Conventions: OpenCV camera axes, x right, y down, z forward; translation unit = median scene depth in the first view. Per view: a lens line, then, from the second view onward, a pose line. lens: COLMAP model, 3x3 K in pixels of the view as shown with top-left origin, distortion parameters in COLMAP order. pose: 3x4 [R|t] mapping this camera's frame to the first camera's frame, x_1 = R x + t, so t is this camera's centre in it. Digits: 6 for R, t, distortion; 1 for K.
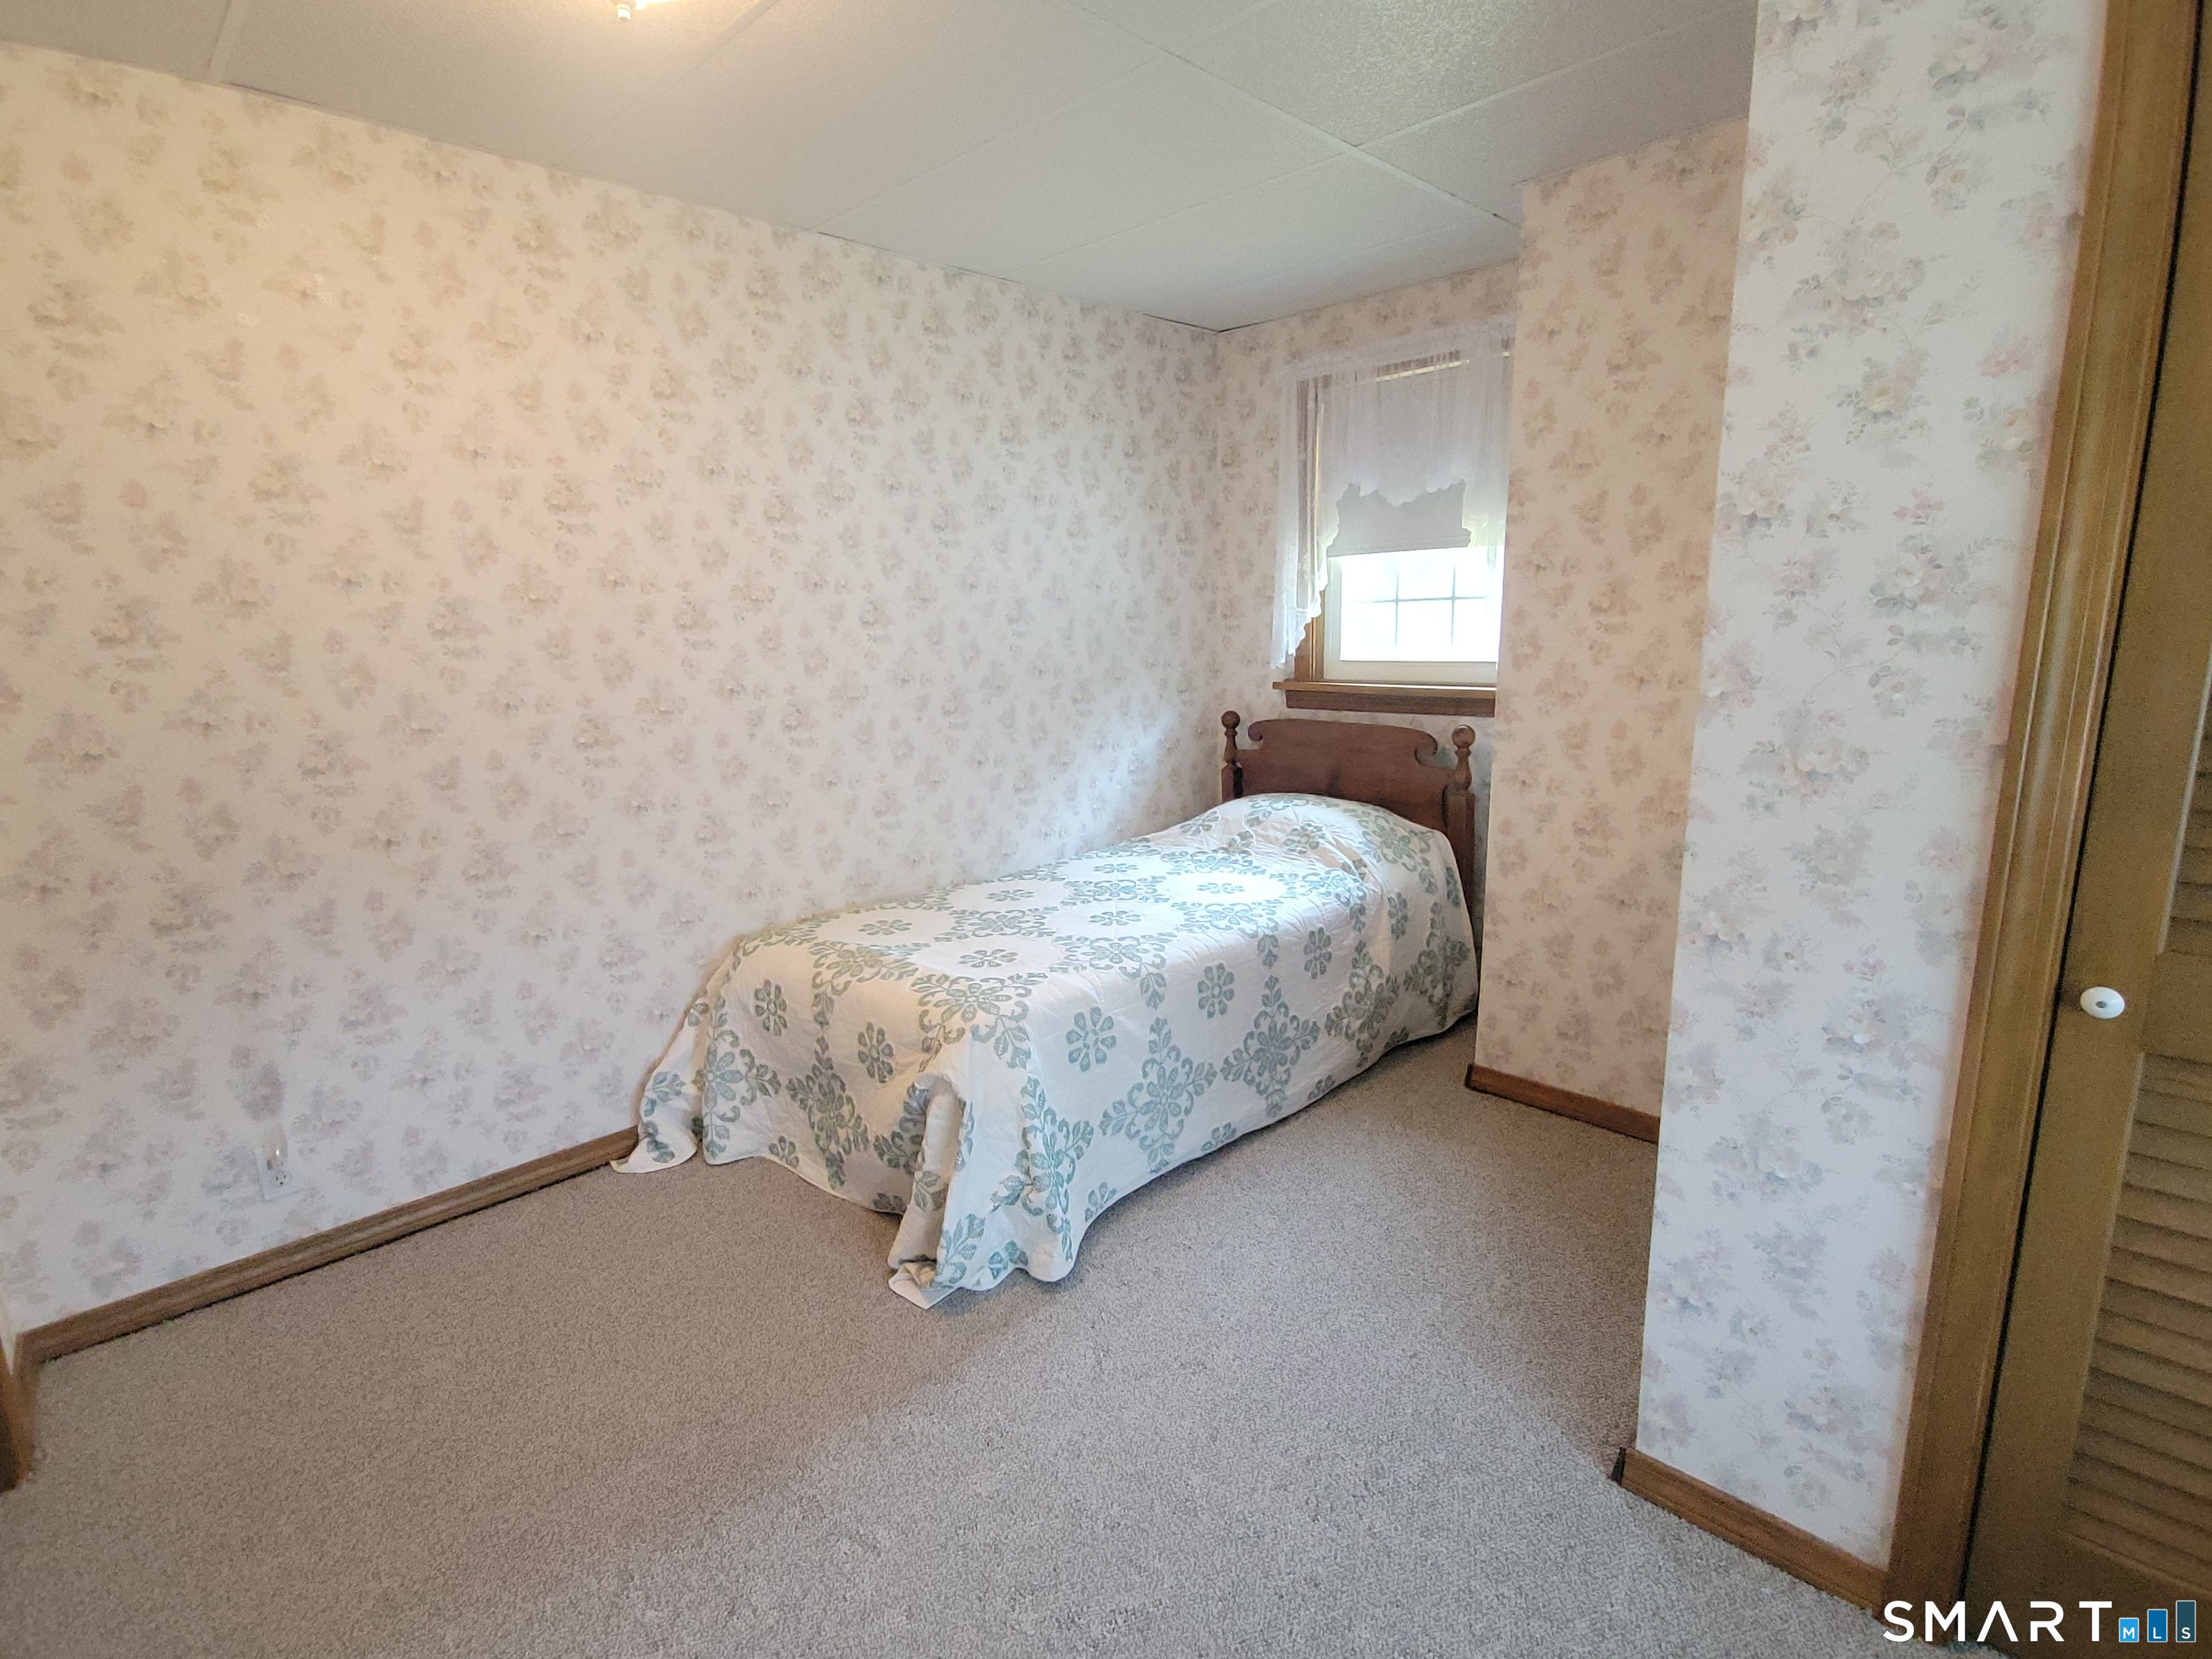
lens RADIAL K [[1070.7, 0, 1102.4], [0, 1070.7, 831.9], [0, 0, 1]] dist [-0.002669, -0.000160]
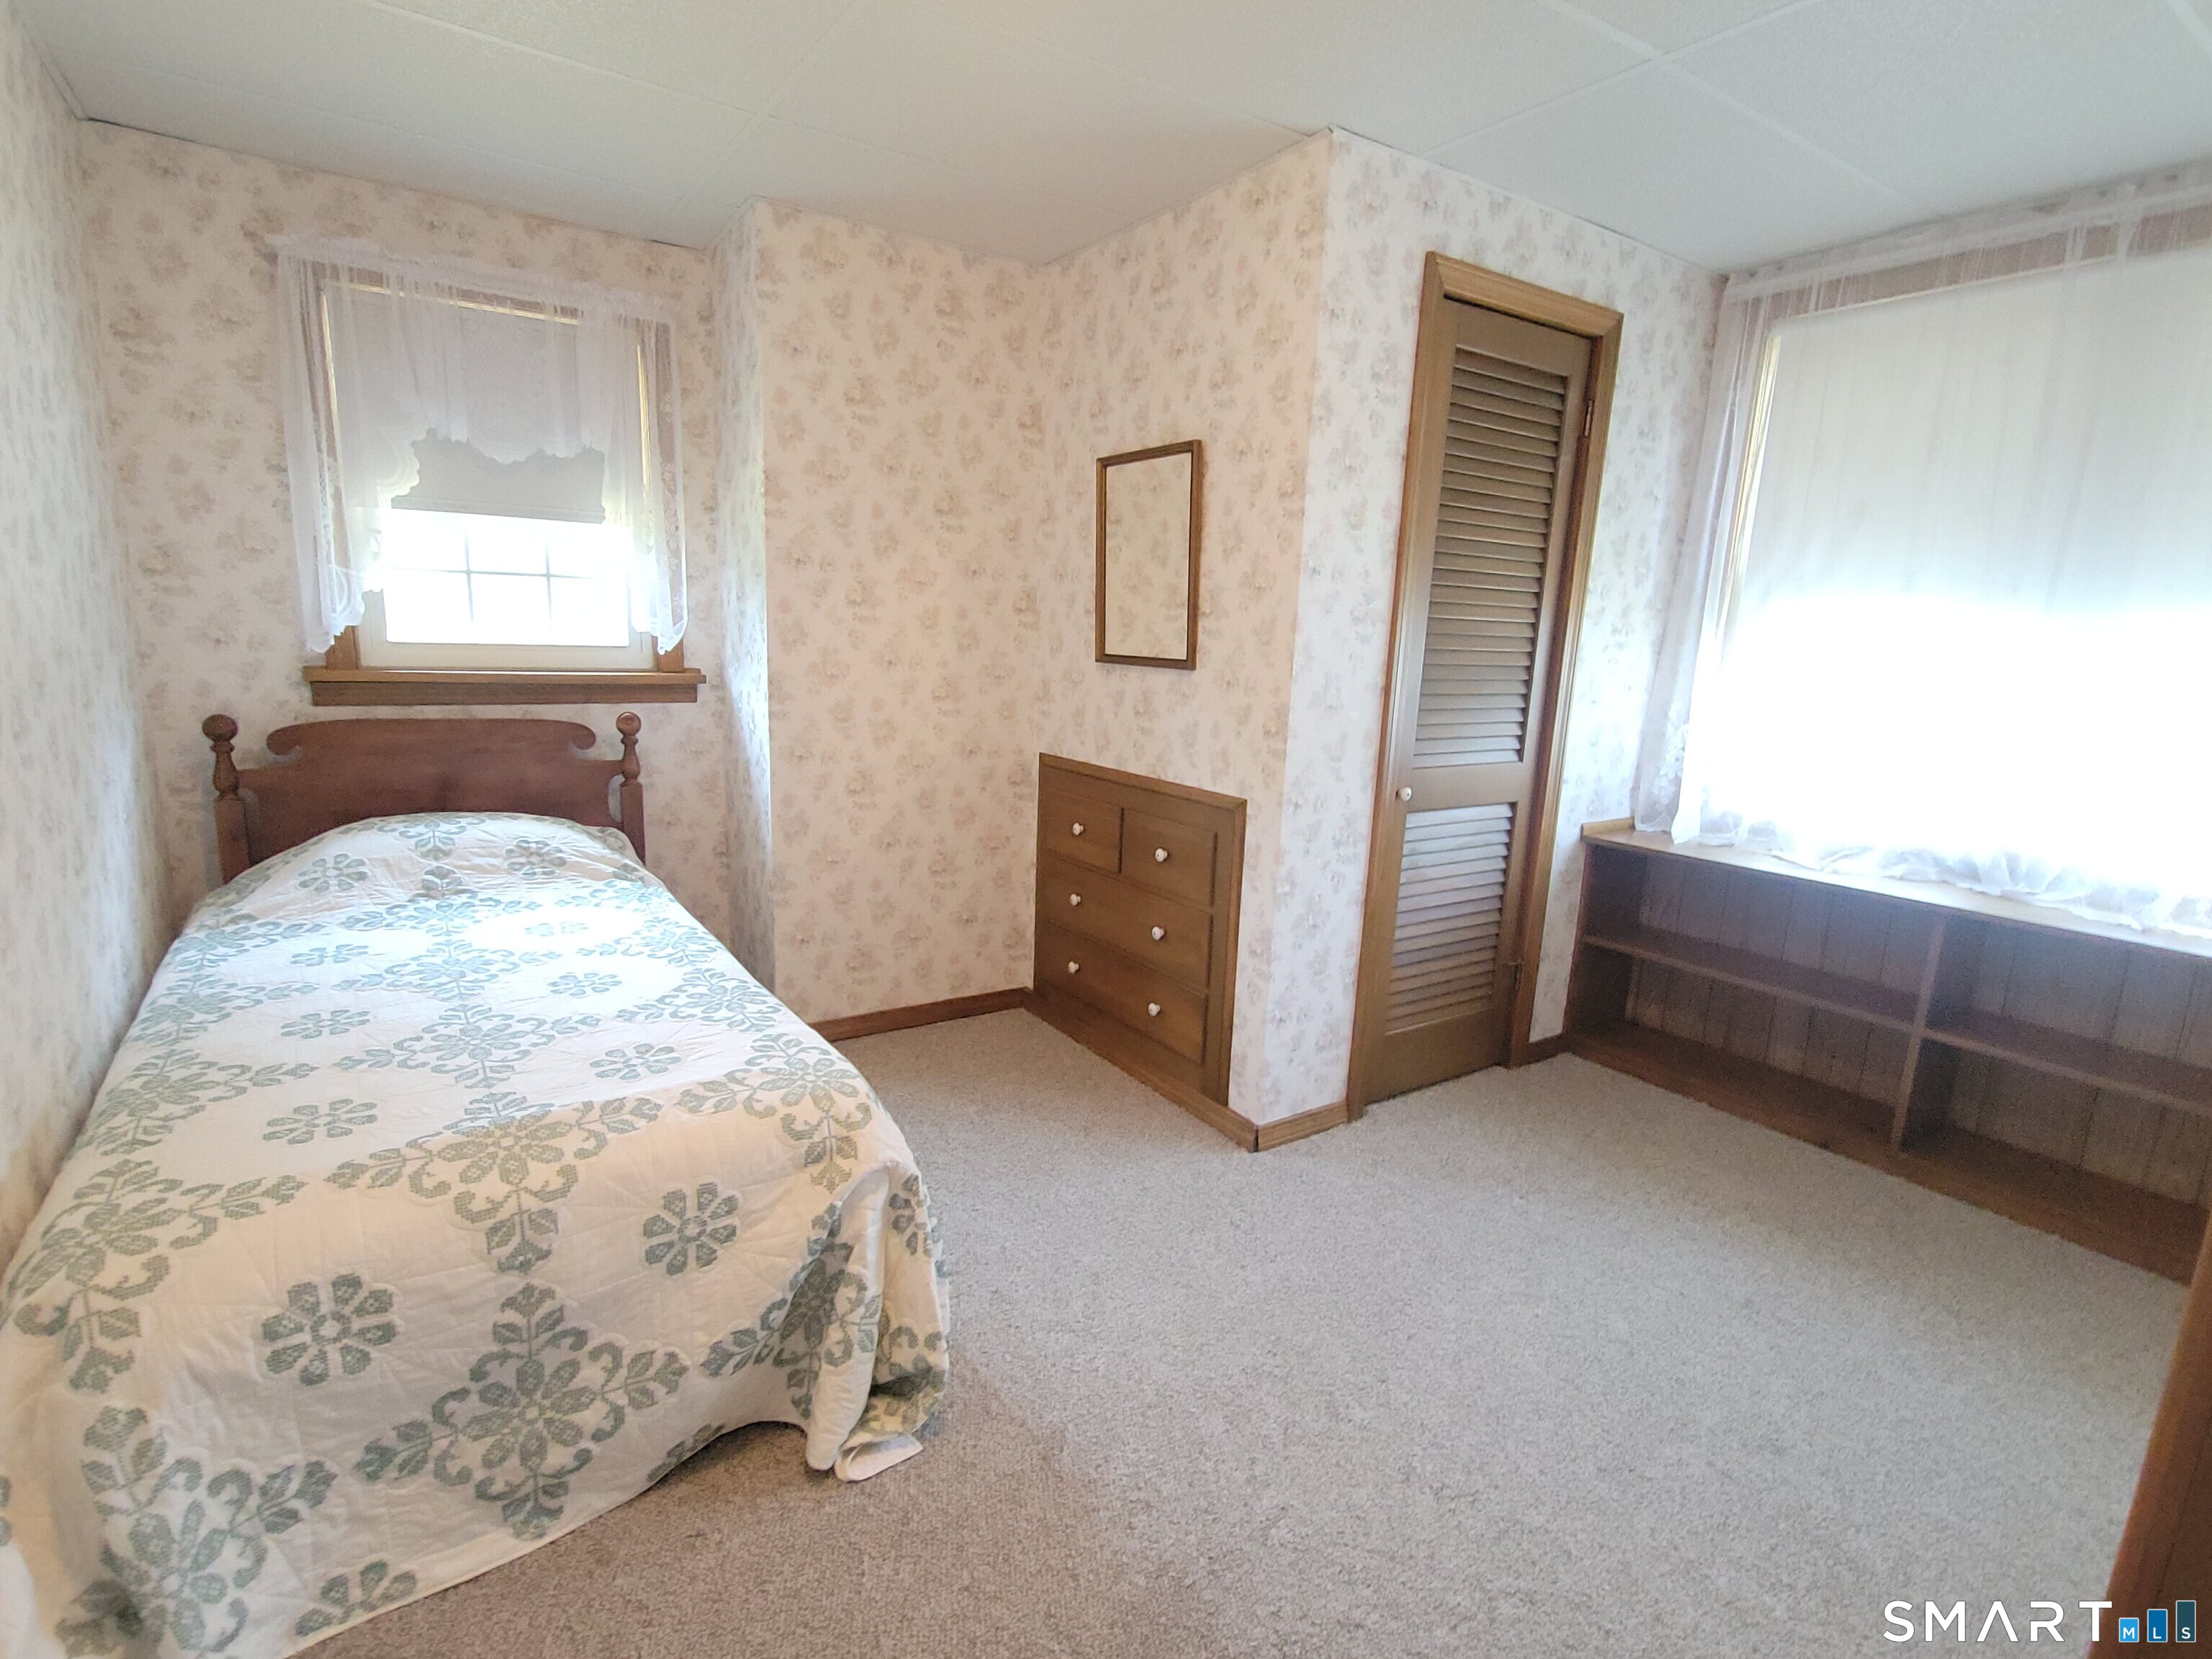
lens RADIAL K [[1053.5, 0, 1099.3], [0, 1053.5, 836.8], [0, 0, 1]] dist [0.000062, 0.000022]
pose [[0.208366, -0.161708, 0.964590, -0.646436], [0.147048, 0.980206, 0.132561, -0.069041], [-0.966934, 0.114220, 0.228020, 0.502019]]
